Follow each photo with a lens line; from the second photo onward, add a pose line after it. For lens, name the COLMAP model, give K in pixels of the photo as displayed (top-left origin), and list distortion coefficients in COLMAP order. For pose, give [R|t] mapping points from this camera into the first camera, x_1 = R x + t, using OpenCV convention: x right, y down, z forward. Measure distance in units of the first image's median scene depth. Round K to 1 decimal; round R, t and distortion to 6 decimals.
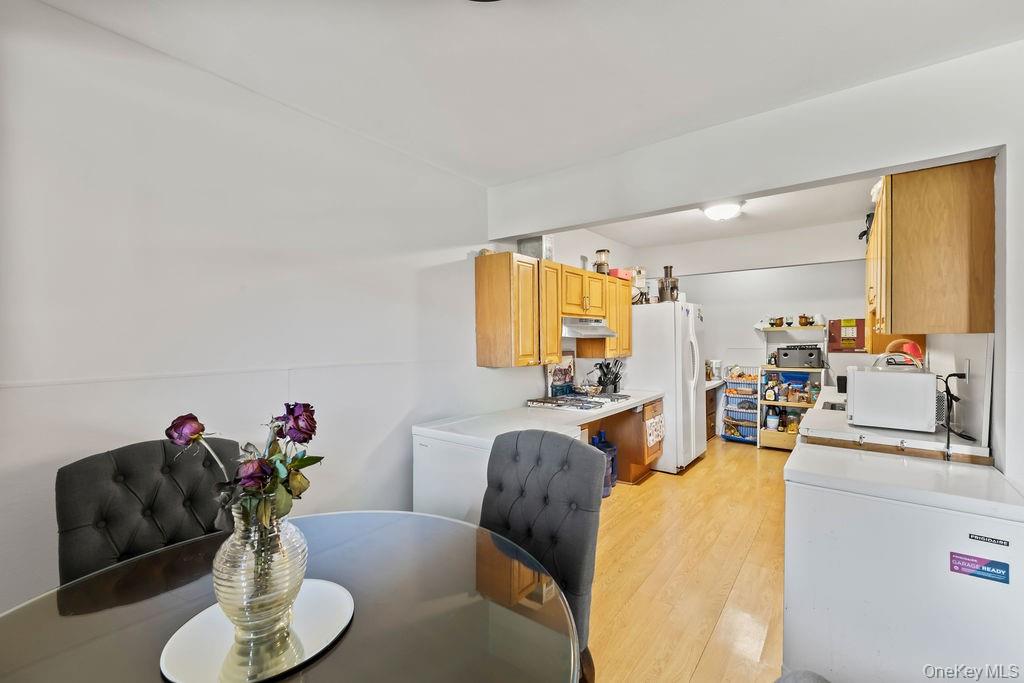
lens RADIAL K [[433.7, 0, 511.7], [0, 433.7, 341.4], [0, 0, 1]] dist [0.000279, -0.000235]
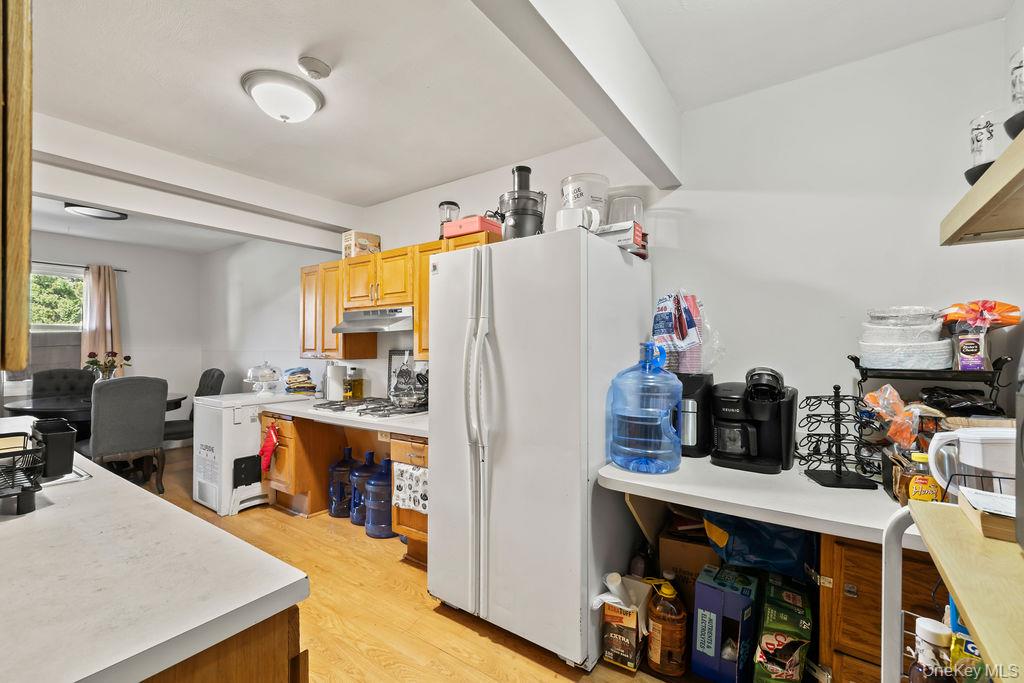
lens RADIAL K [[433.7, 0, 512.3], [0, 433.7, 346.6], [0, 0, 1]] dist [0.000279, -0.000235]
pose [[0.033541, -0.000067, -0.999437, 0.996805], [-0.005916, 0.999982, -0.000266, 0.016539], [0.999420, 0.005921, 0.033540, 1.214668]]
